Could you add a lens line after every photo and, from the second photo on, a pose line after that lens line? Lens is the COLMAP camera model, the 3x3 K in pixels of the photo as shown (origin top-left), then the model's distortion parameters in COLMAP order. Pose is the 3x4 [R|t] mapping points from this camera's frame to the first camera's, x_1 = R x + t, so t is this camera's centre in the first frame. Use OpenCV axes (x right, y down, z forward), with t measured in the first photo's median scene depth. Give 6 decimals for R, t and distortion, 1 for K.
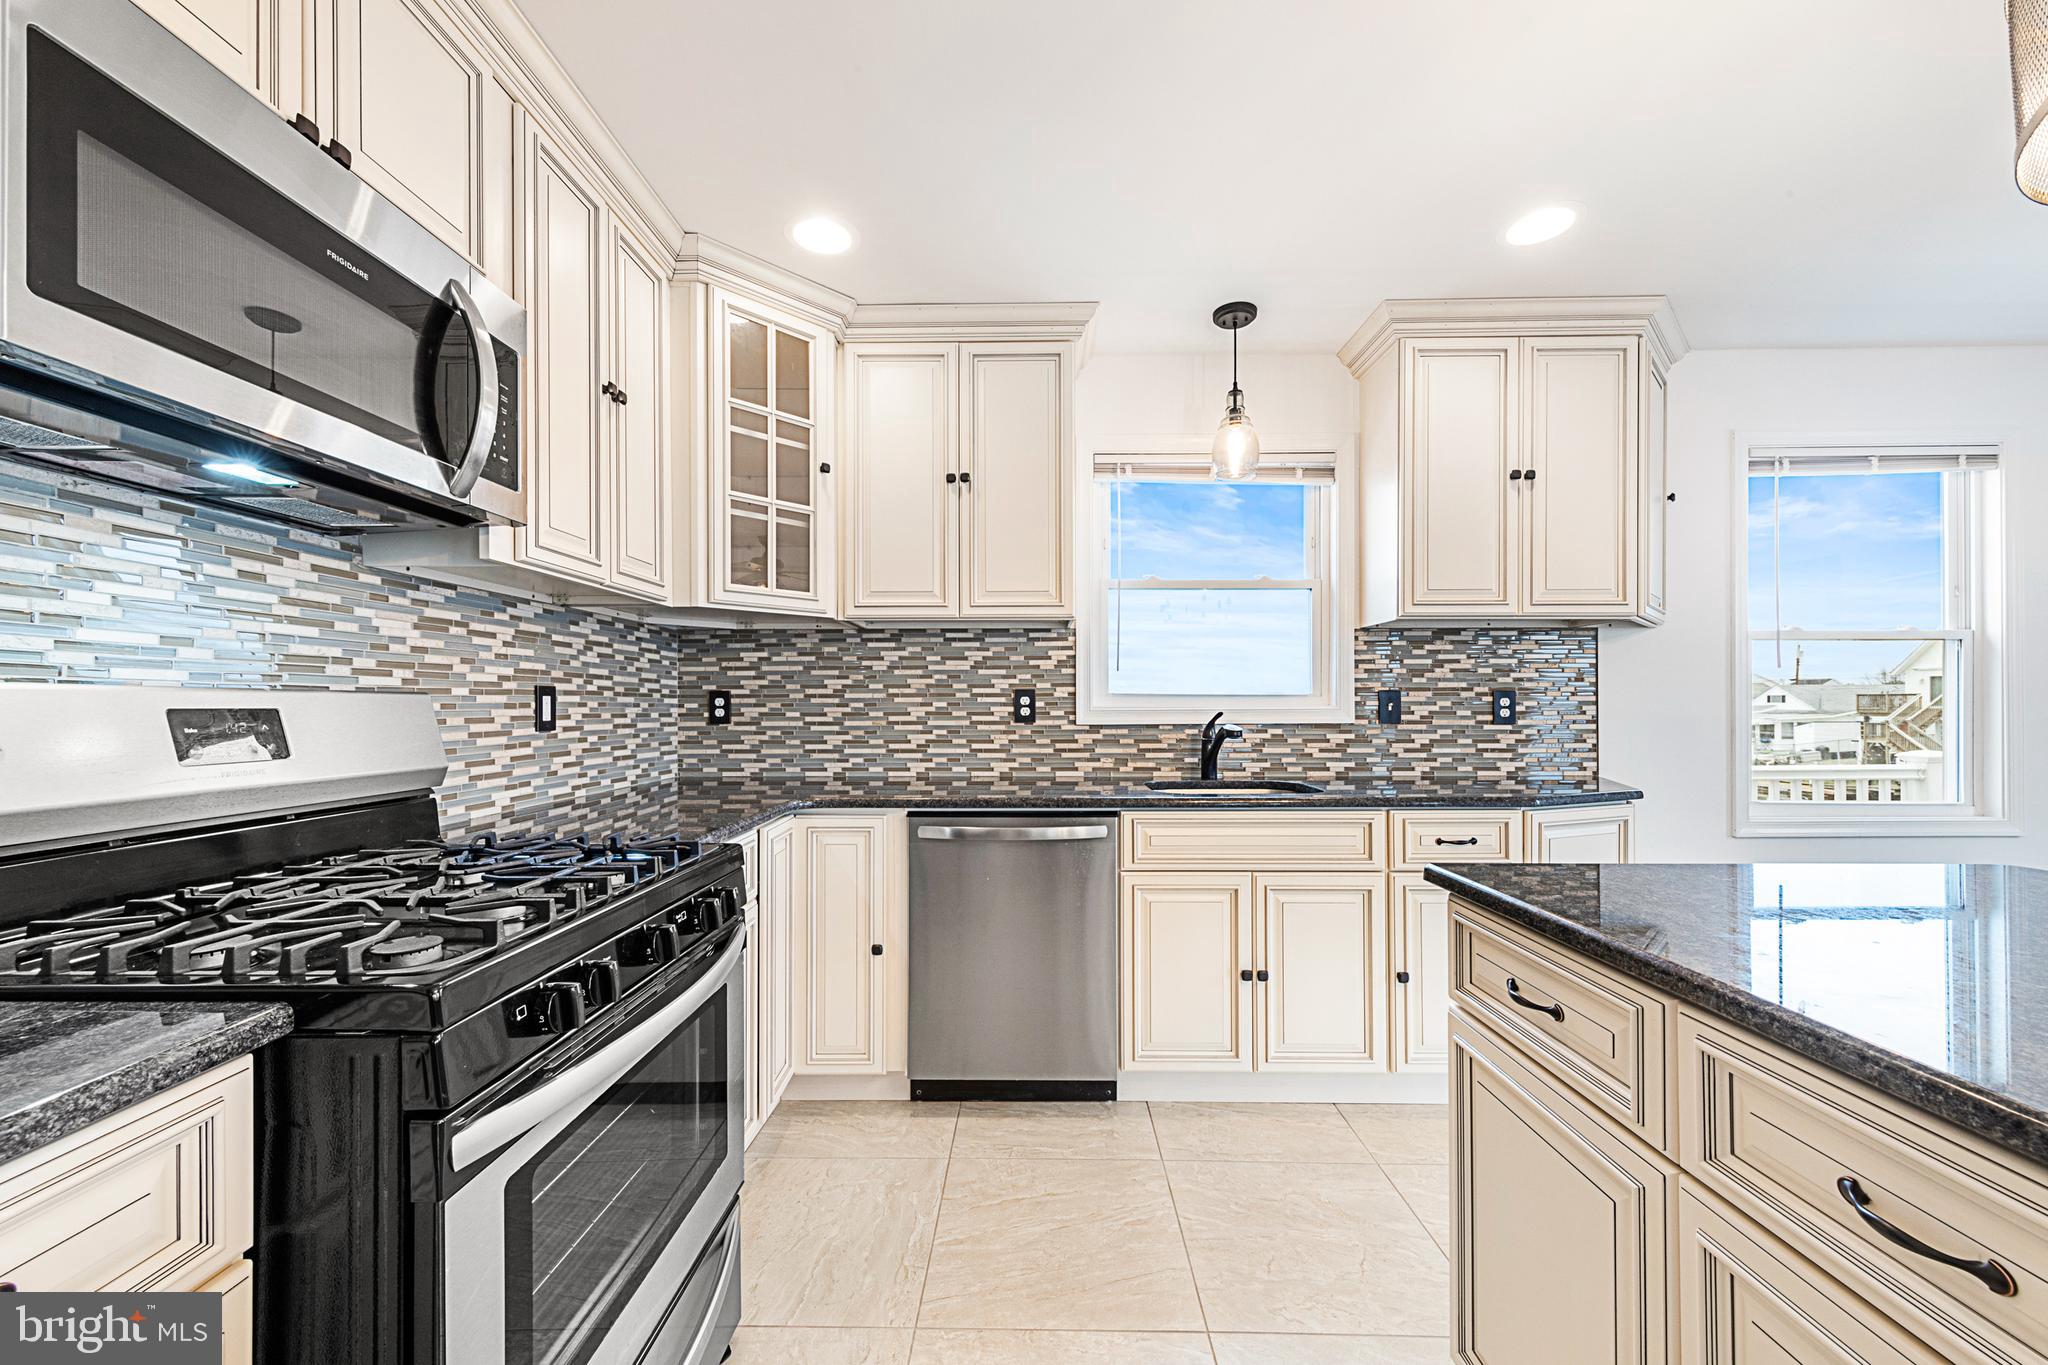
lens RADIAL K [[777.7, 0, 1024.4], [0, 777.7, 705.7], [0, 0, 1]] dist [0.006887, -0.000178]
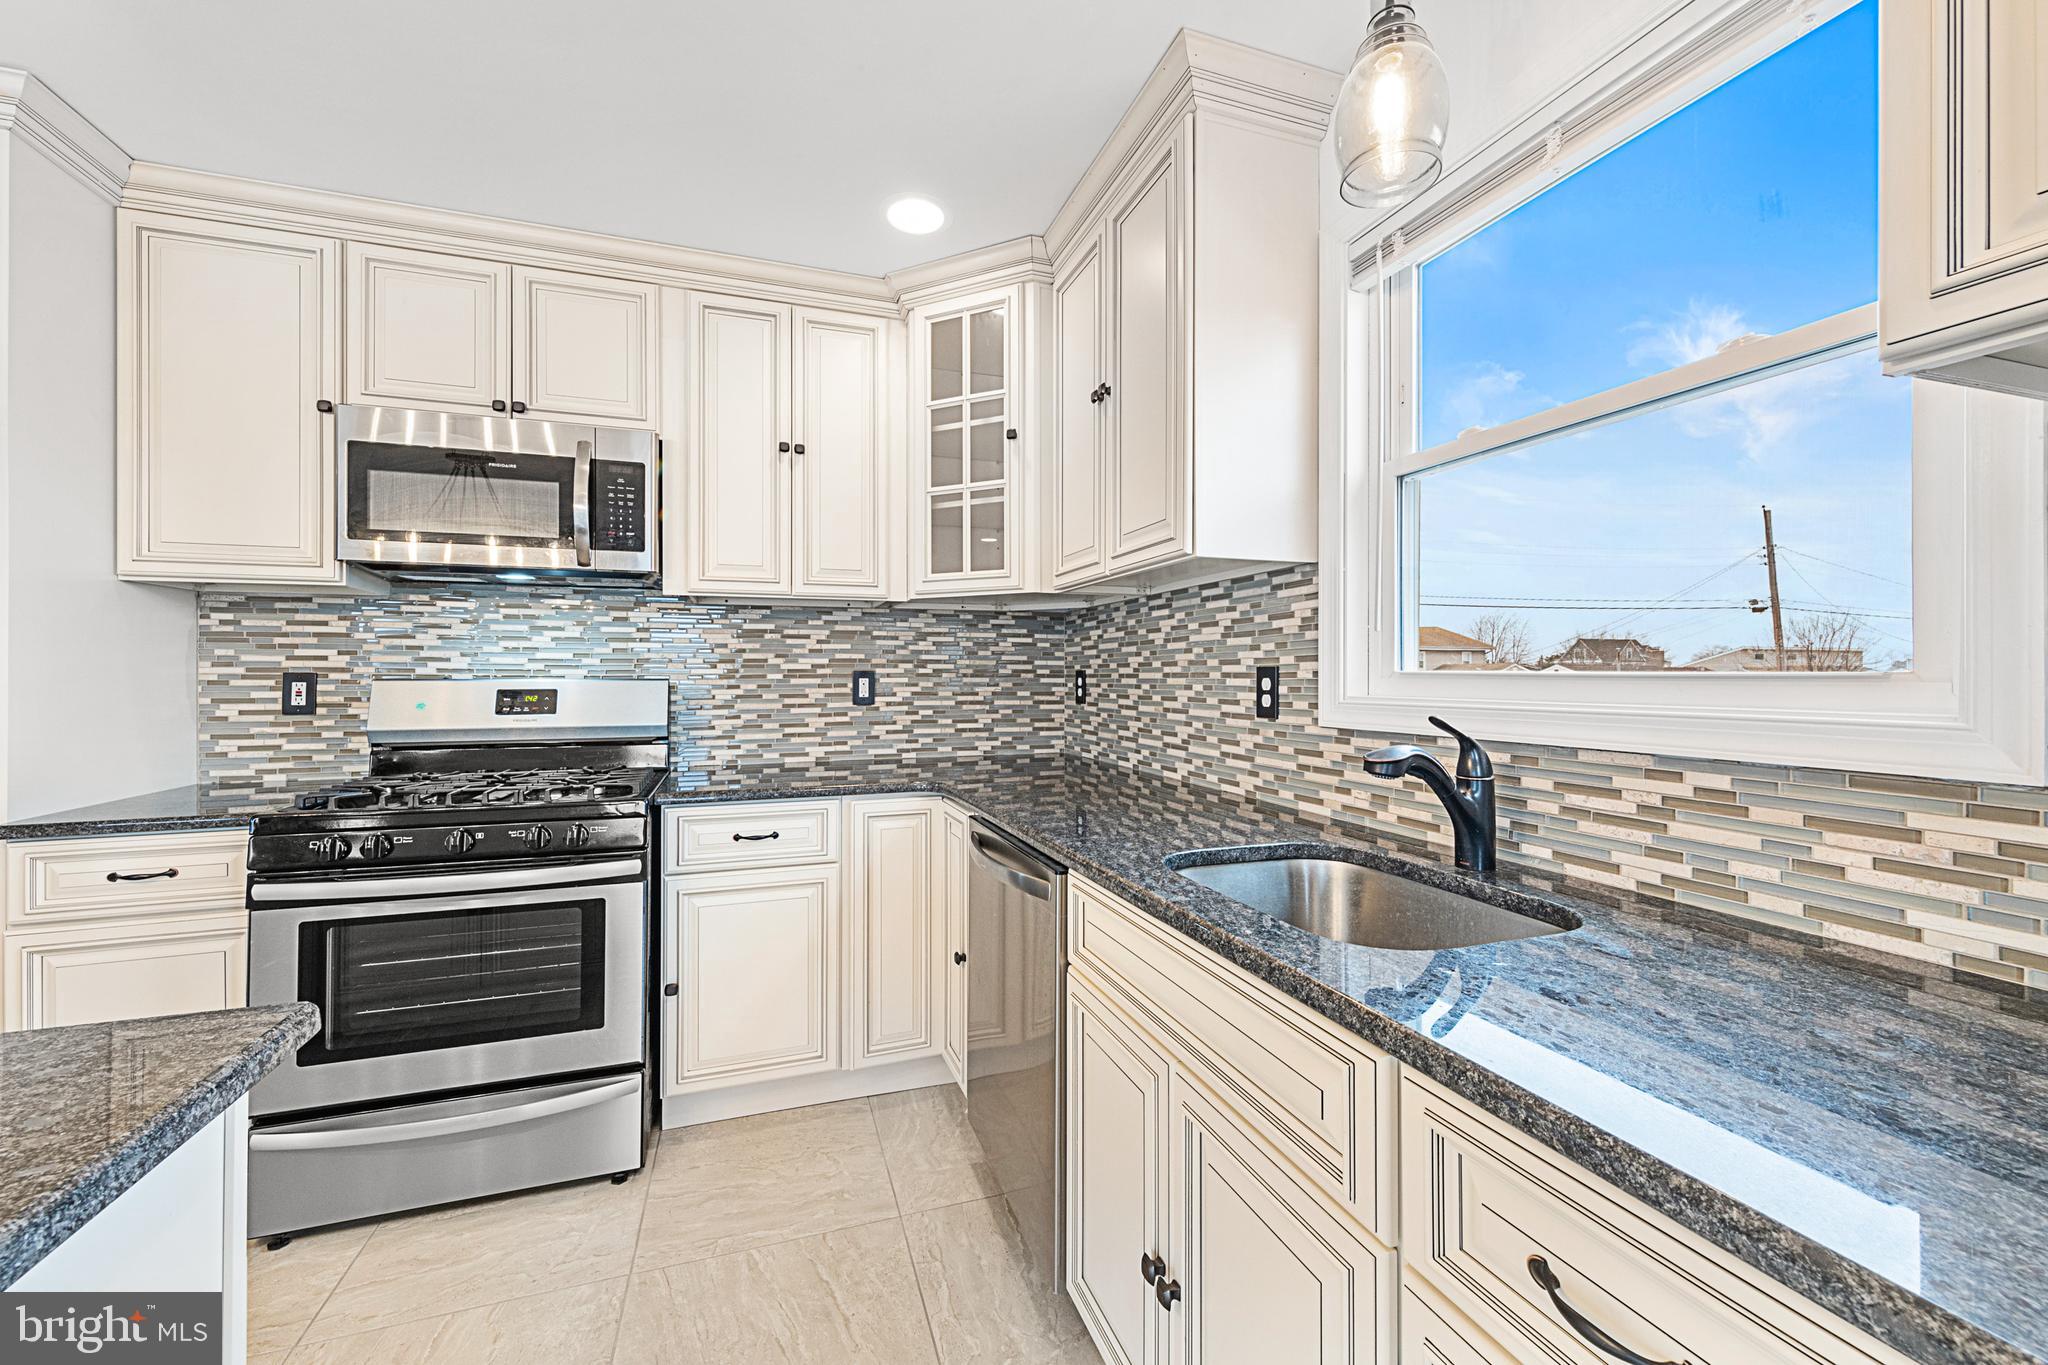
lens RADIAL K [[798.8, 0, 1024.0], [0, 798.8, 674.2], [0, 0, 1]] dist [0.001581, -0.000029]
pose [[0.339330, 0.000523, -0.940667, 0.558055], [-0.000707, 1.000000, 0.000301, -0.014852], [0.940667, 0.000563, 0.339330, 0.589529]]
